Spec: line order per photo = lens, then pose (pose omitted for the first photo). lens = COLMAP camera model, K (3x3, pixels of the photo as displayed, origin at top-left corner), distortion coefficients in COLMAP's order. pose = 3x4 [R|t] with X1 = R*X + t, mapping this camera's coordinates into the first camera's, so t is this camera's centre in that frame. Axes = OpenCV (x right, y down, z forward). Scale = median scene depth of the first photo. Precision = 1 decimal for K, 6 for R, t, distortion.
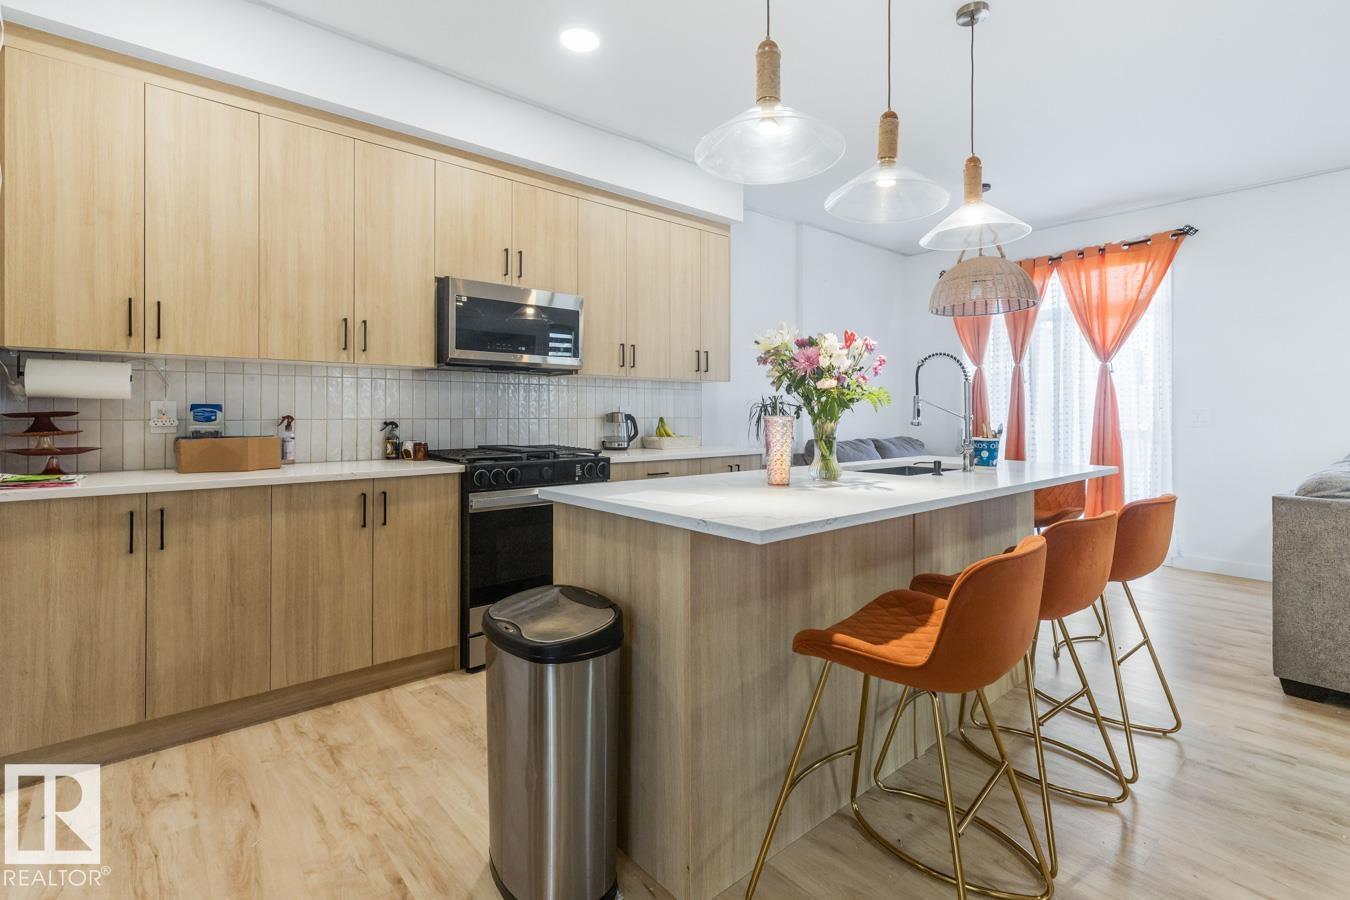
lens RADIAL K [[633.1, 0, 679.2], [0, 633.1, 413.9], [0, 0, 1]] dist [-0.000764, -0.000111]
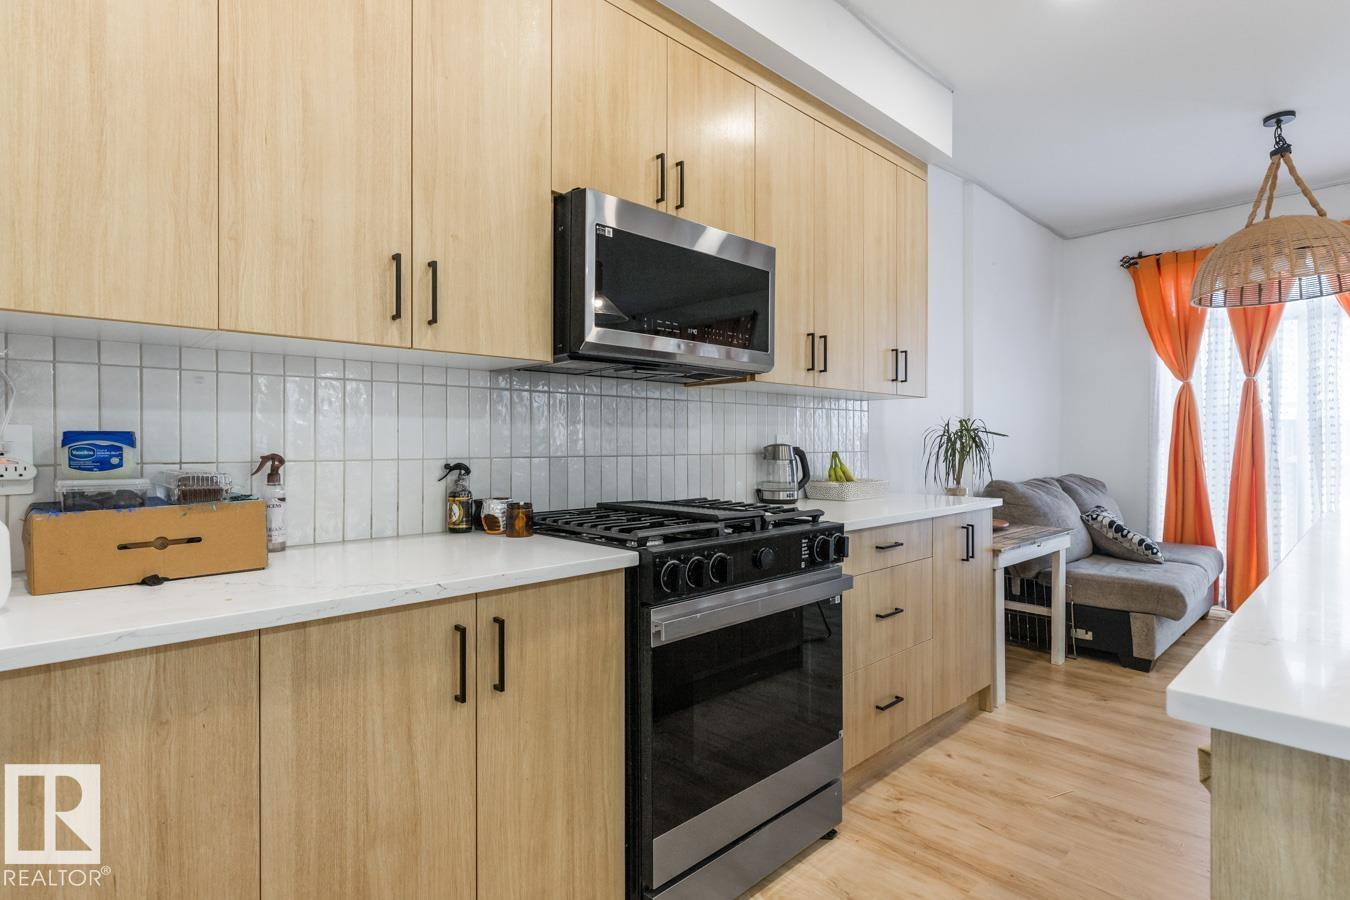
lens RADIAL K [[674.4, 0, 679.4], [0, 674.4, 446.9], [0, 0, 1]] dist [-0.000956, -0.000196]
pose [[0.998857, -0.003846, 0.047634, -0.331236], [0.003675, 0.999986, 0.003682, -0.004077], [-0.047648, -0.003503, 0.998858, 0.464829]]
